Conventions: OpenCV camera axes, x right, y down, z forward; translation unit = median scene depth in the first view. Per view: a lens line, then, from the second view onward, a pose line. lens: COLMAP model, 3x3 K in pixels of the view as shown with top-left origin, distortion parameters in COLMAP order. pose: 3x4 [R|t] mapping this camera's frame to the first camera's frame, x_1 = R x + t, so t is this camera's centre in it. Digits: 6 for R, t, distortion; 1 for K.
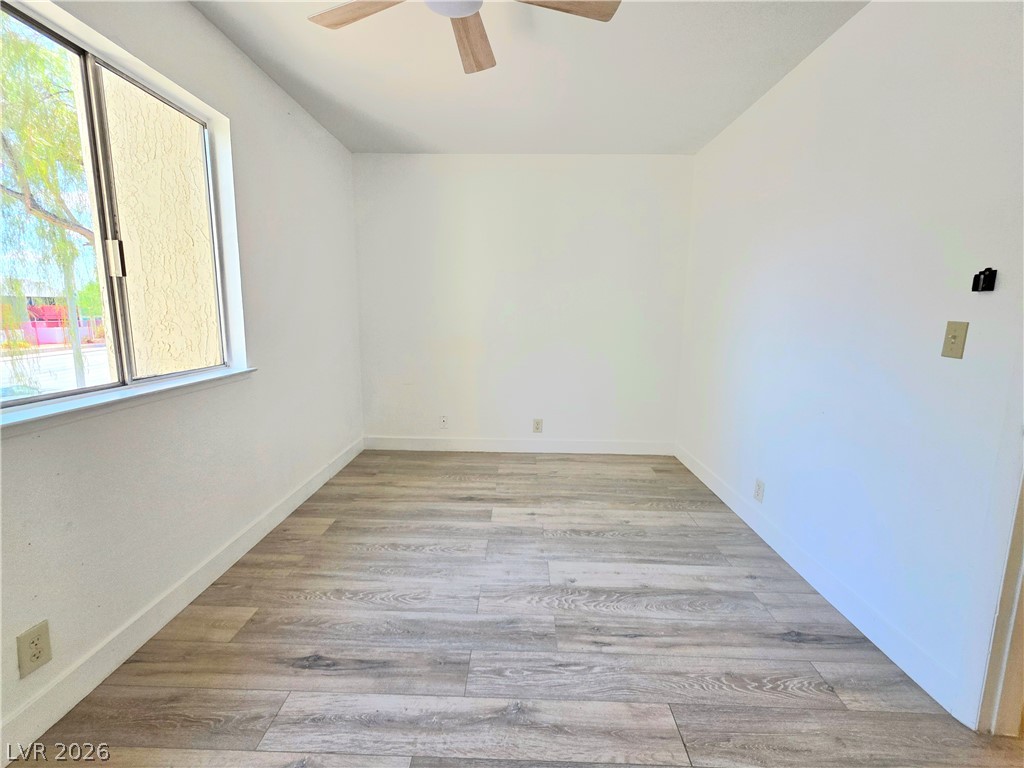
lens RADIAL K [[455.1, 0, 509.3], [0, 455.1, 386.1], [0, 0, 1]] dist [0.001380, 0.000434]
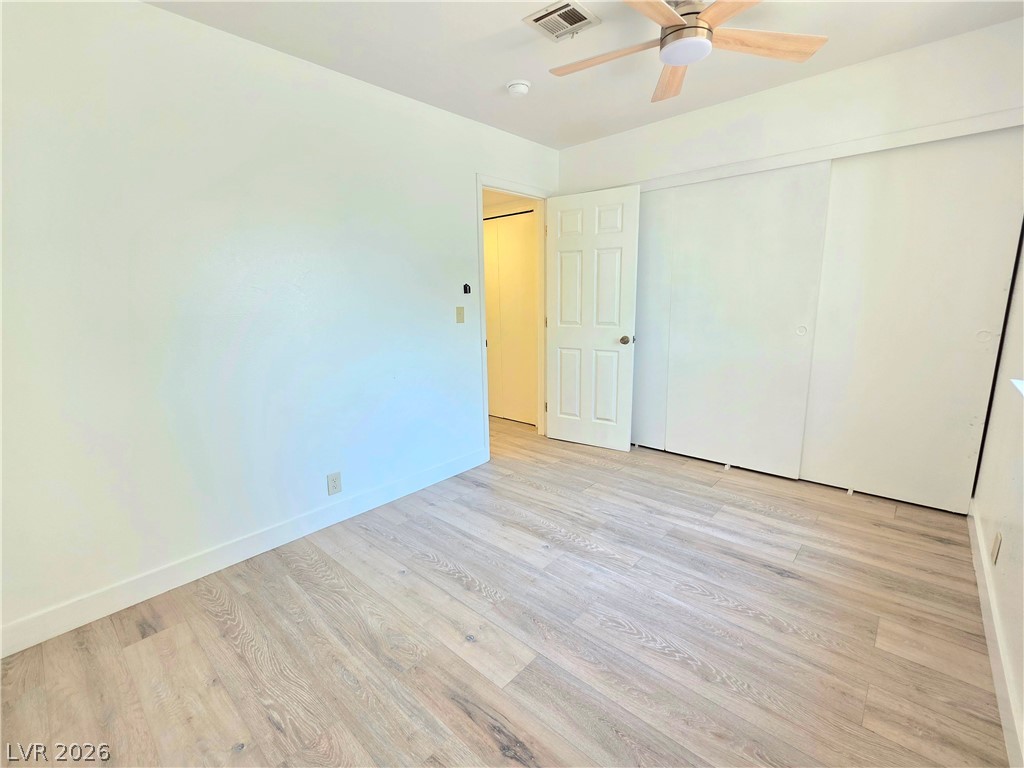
lens RADIAL K [[455.1, 0, 511.0], [0, 455.1, 383.3], [0, 0, 1]] dist [0.001380, 0.000434]
pose [[-0.756817, -0.121609, 0.642215, -0.472465], [0.122519, 0.938731, 0.322139, -0.327065], [-0.642041, 0.322484, -0.695548, 1.723940]]
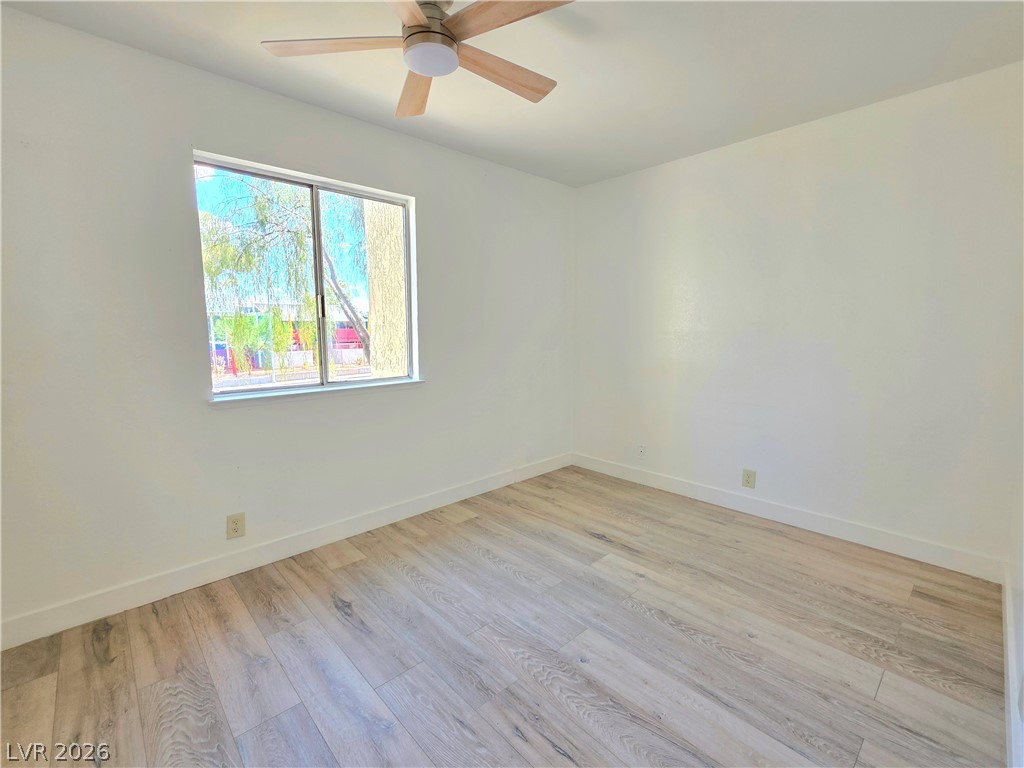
lens RADIAL K [[455.1, 0, 511.4], [0, 455.1, 386.0], [0, 0, 1]] dist [0.001380, 0.000434]
pose [[0.701670, 0.076593, -0.708373, 0.603973], [-0.103933, 0.994574, 0.004589, -0.061518], [0.704881, 0.070403, 0.705823, 0.286142]]
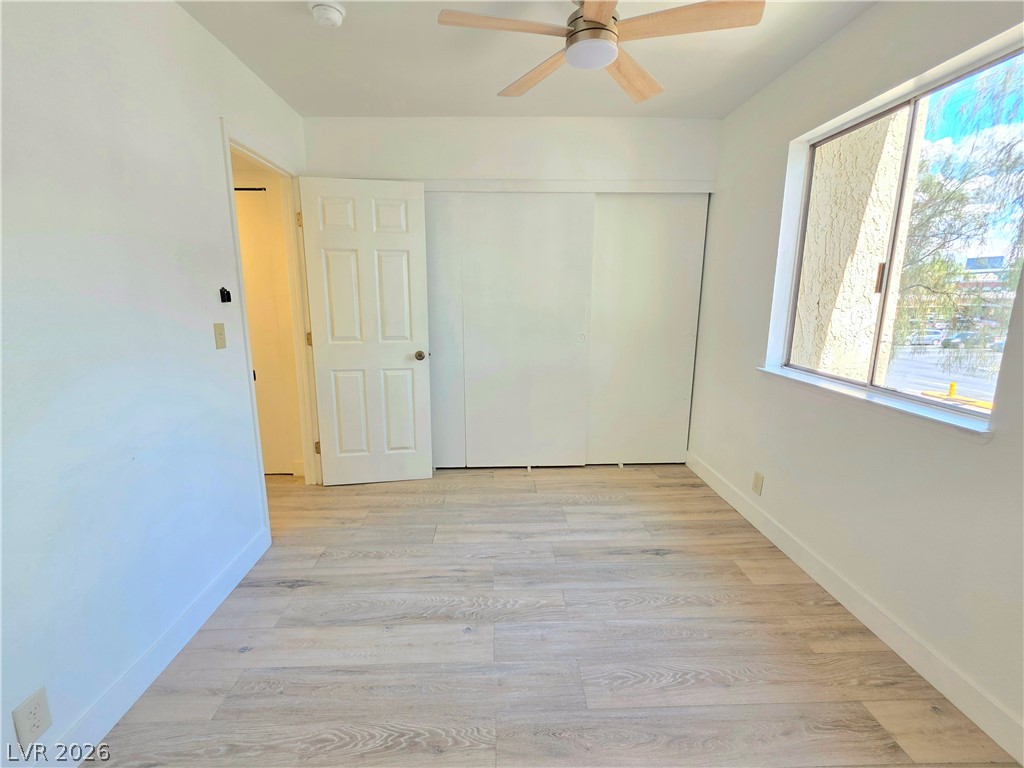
lens RADIAL K [[455.1, 0, 508.7], [0, 455.1, 383.3], [0, 0, 1]] dist [0.001380, 0.000434]
pose [[-0.998353, 0.001146, -0.057361, 0.111395], [-0.019311, 0.934756, 0.354765, -0.334051], [0.054025, 0.355288, -0.933194, 1.672083]]
